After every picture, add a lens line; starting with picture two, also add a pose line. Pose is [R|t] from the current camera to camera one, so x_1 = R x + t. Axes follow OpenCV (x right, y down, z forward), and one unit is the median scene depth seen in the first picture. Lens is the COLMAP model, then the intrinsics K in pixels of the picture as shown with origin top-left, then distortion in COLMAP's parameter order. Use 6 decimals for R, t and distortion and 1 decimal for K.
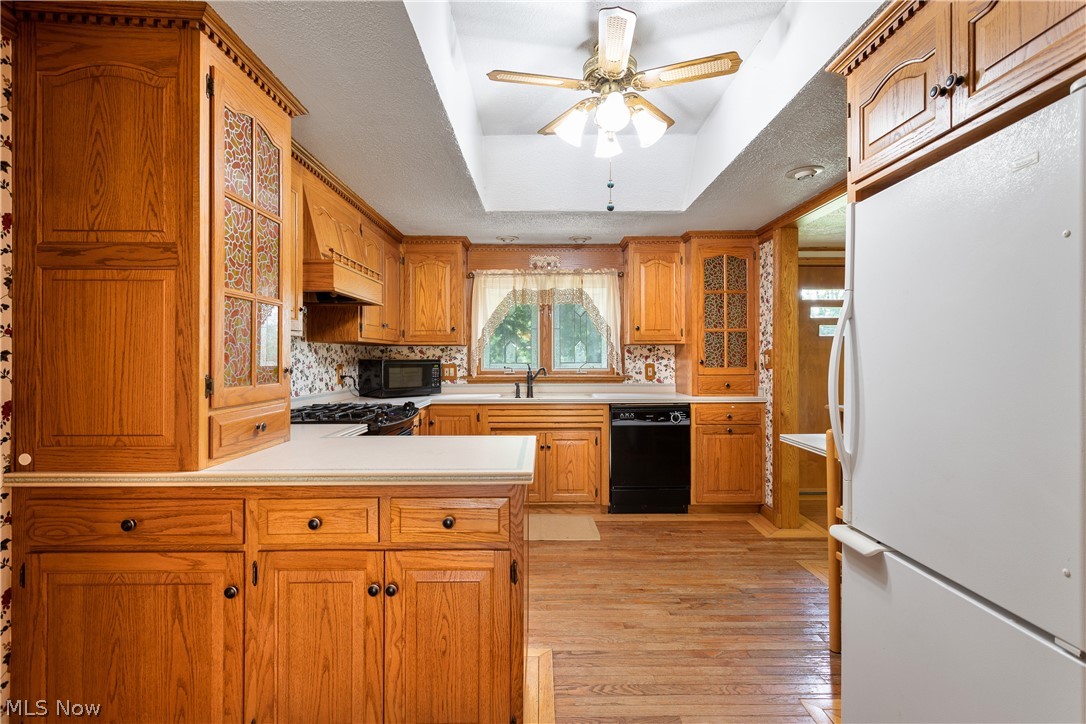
lens RADIAL K [[520.2, 0, 549.0], [0, 520.2, 358.0], [0, 0, 1]] dist [0.007821, 0.000791]
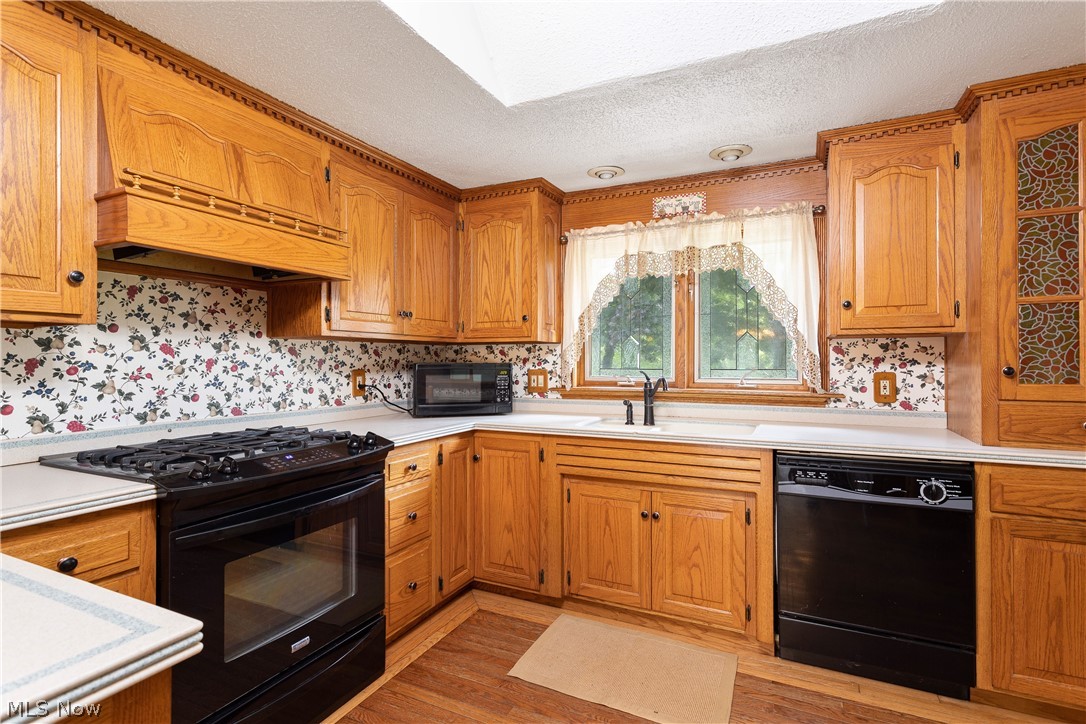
lens RADIAL K [[520.2, 0, 532.2], [0, 520.2, 359.8], [0, 0, 1]] dist [0.007821, 0.000791]
pose [[0.885673, 0.001272, -0.464307, 0.131106], [-0.002205, 0.999996, -0.001466, -0.000613], [0.464304, 0.002322, 0.885673, 0.385908]]
